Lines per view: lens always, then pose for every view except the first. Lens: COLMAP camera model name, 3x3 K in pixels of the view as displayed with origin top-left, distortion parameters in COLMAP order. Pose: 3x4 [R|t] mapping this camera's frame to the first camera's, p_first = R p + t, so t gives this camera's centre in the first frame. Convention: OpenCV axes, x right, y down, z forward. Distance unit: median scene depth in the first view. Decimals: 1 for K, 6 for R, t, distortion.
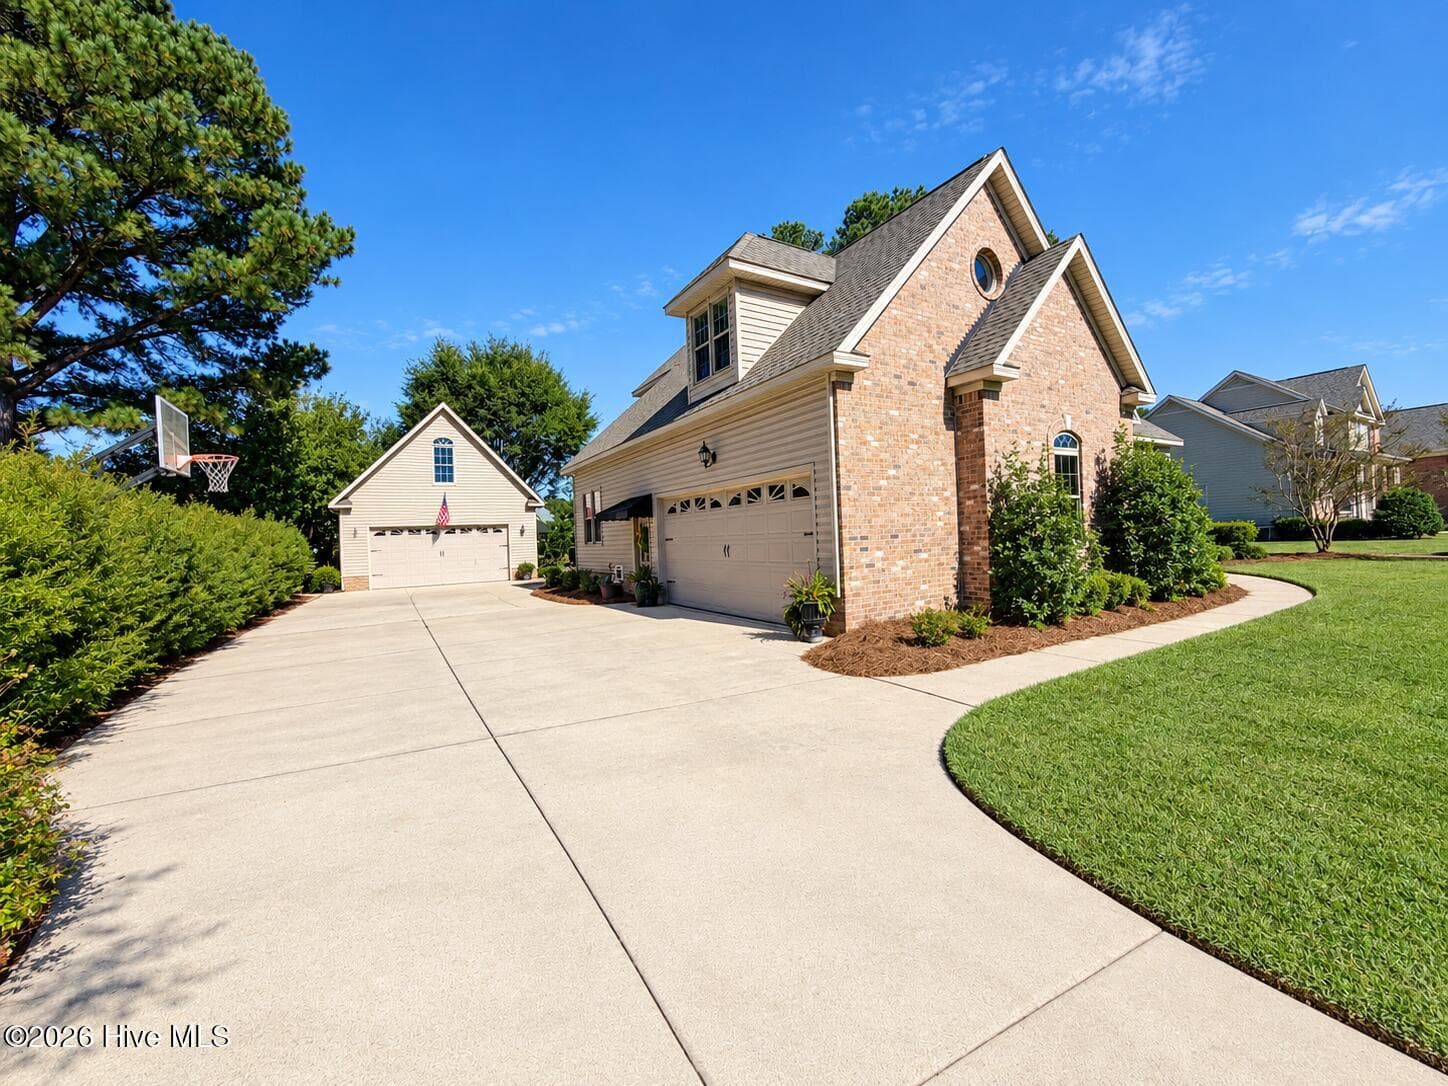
lens RADIAL K [[587.5, 0, 724.0], [0, 587.5, 543.0], [0, 0, 1]] dist [-0.018130, 0.006457]
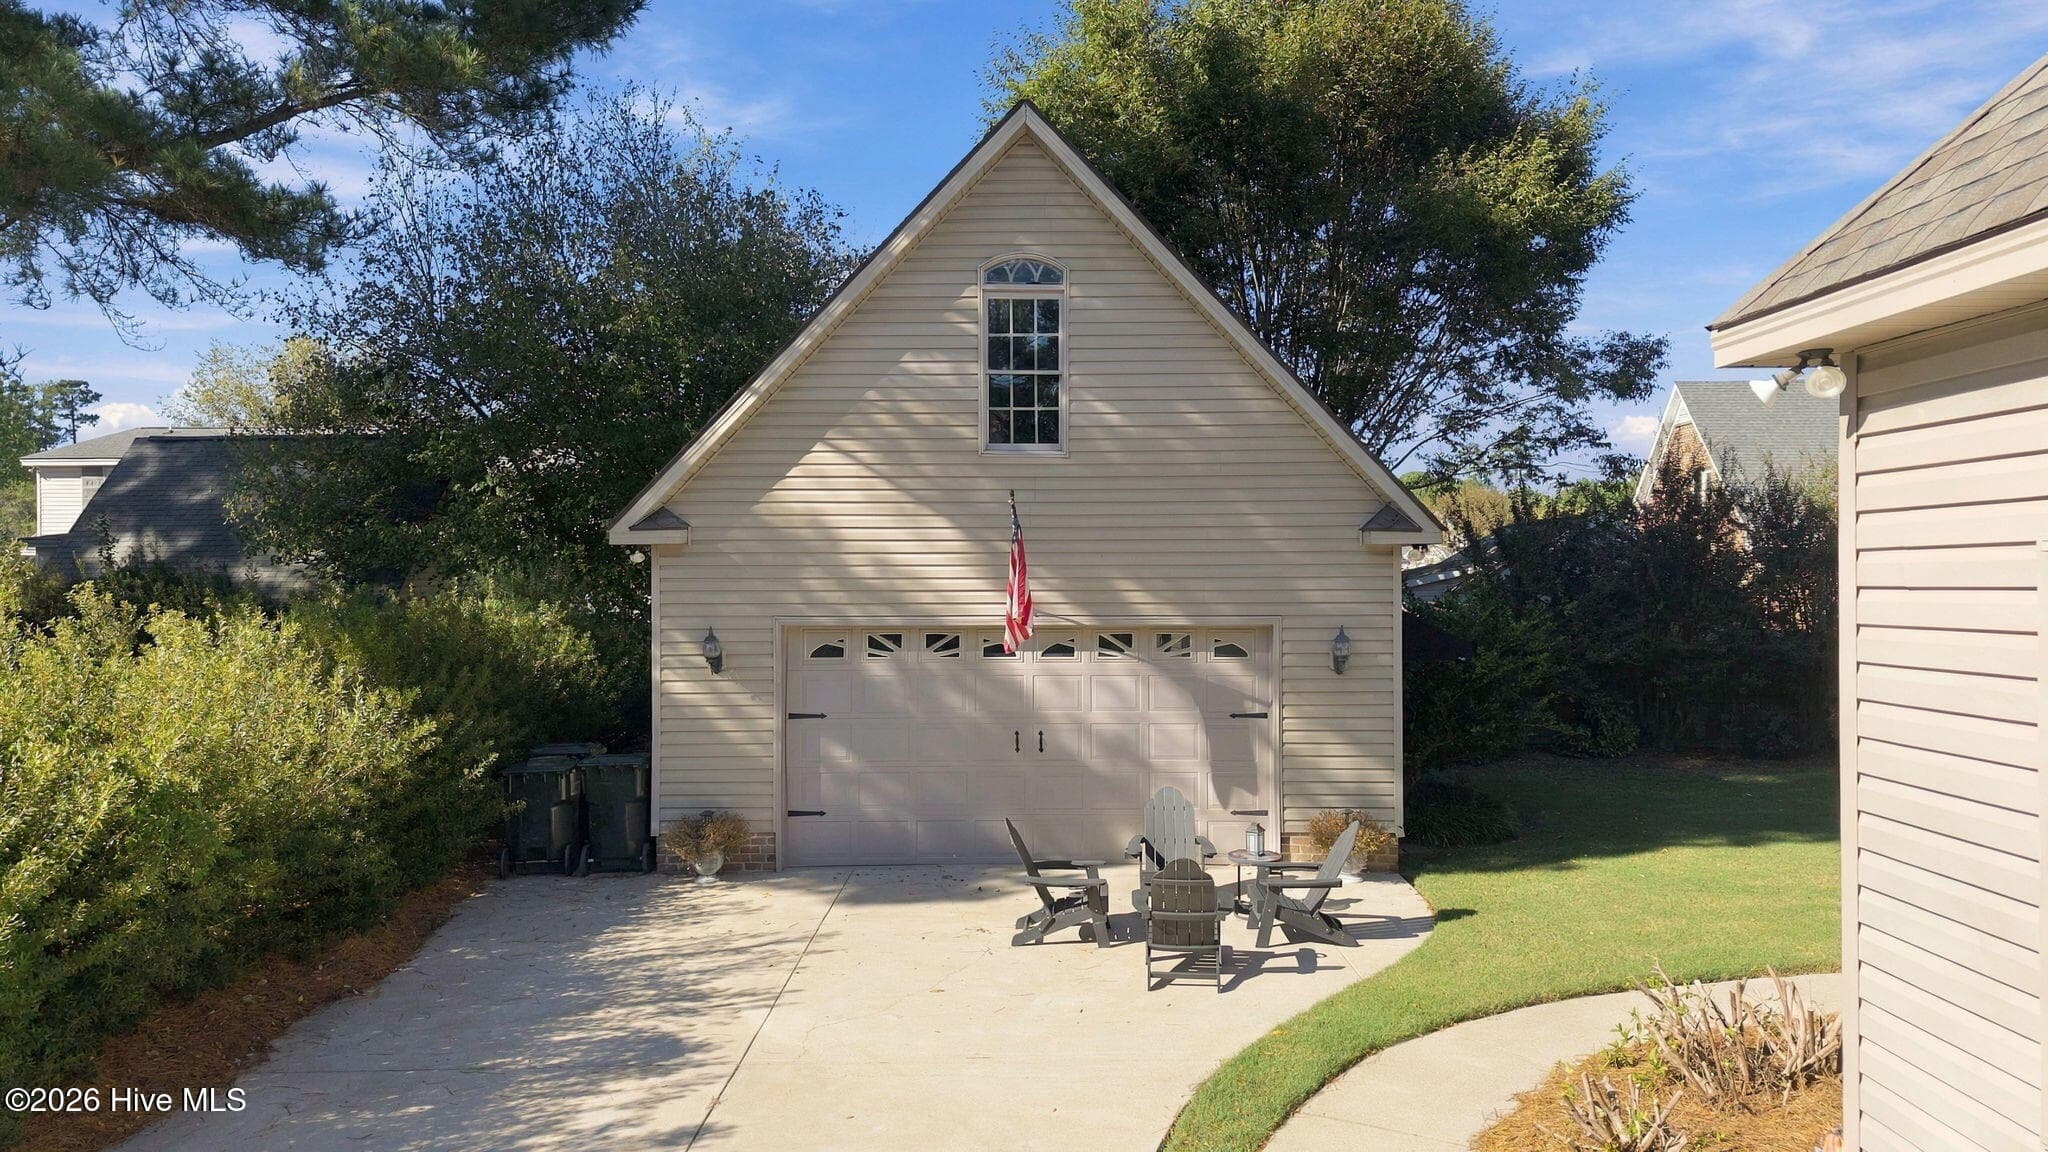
lens RADIAL K [[1397.1, 0, 1024.0], [0, 1397.1, 576.0], [0, 0, 1]] dist [0.039598, -0.040588]
pose [[0.852616, 0.042441, -0.520812, -0.236171], [-0.038394, 0.999090, 0.018561, -0.078792], [0.521126, 0.004170, 0.853470, 0.667617]]
